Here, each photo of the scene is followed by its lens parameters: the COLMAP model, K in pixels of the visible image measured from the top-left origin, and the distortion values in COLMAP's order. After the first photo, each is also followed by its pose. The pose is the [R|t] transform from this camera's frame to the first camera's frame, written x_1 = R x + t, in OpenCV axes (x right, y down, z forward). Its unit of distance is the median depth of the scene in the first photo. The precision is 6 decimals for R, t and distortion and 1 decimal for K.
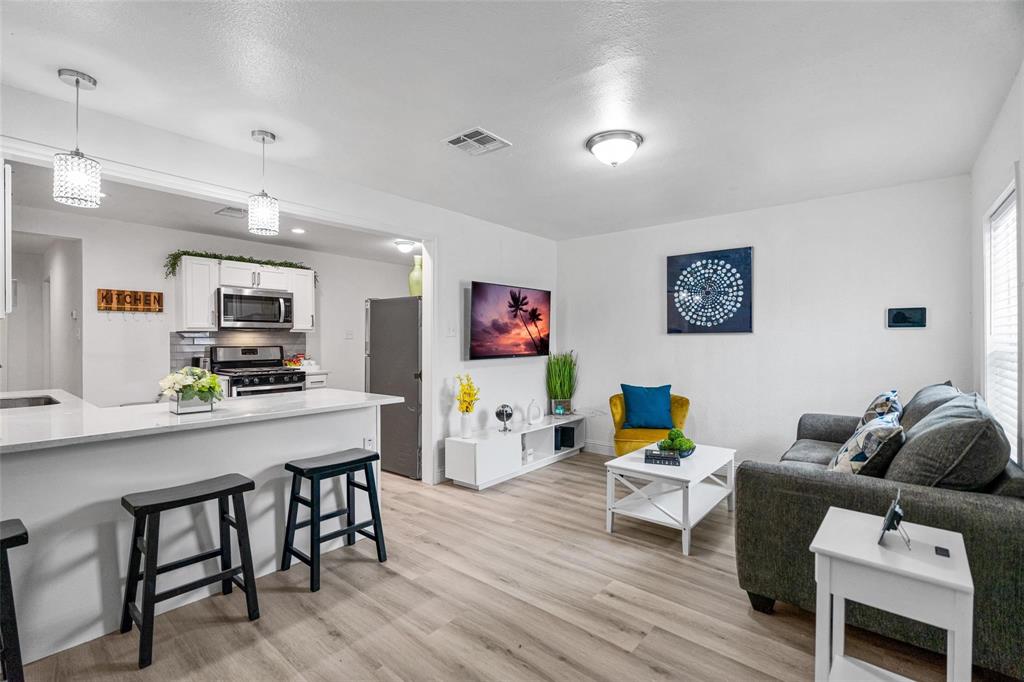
lens RADIAL K [[467.0, 0, 522.4], [0, 467.0, 342.0], [0, 0, 1]] dist [-0.005960, 0.003421]
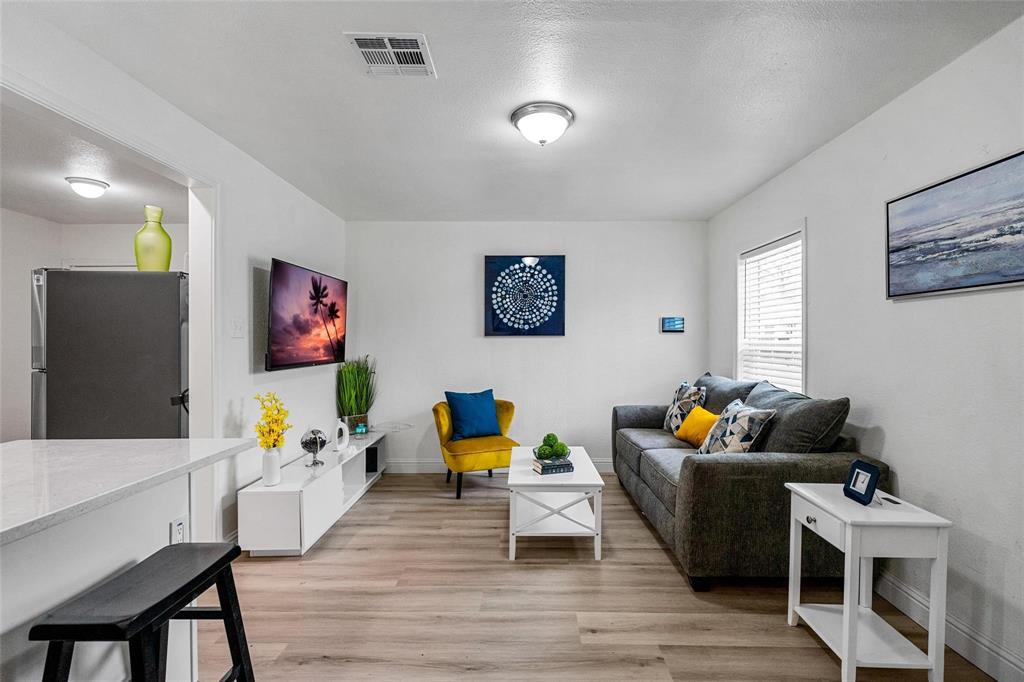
lens RADIAL K [[467.0, 0, 515.0], [0, 467.0, 342.7], [0, 0, 1]] dist [-0.005960, 0.003421]
pose [[0.767835, -0.001602, 0.640646, -0.278521], [0.003560, 0.999992, -0.001767, -0.001995], [-0.640638, 0.003638, 0.767834, 0.235287]]
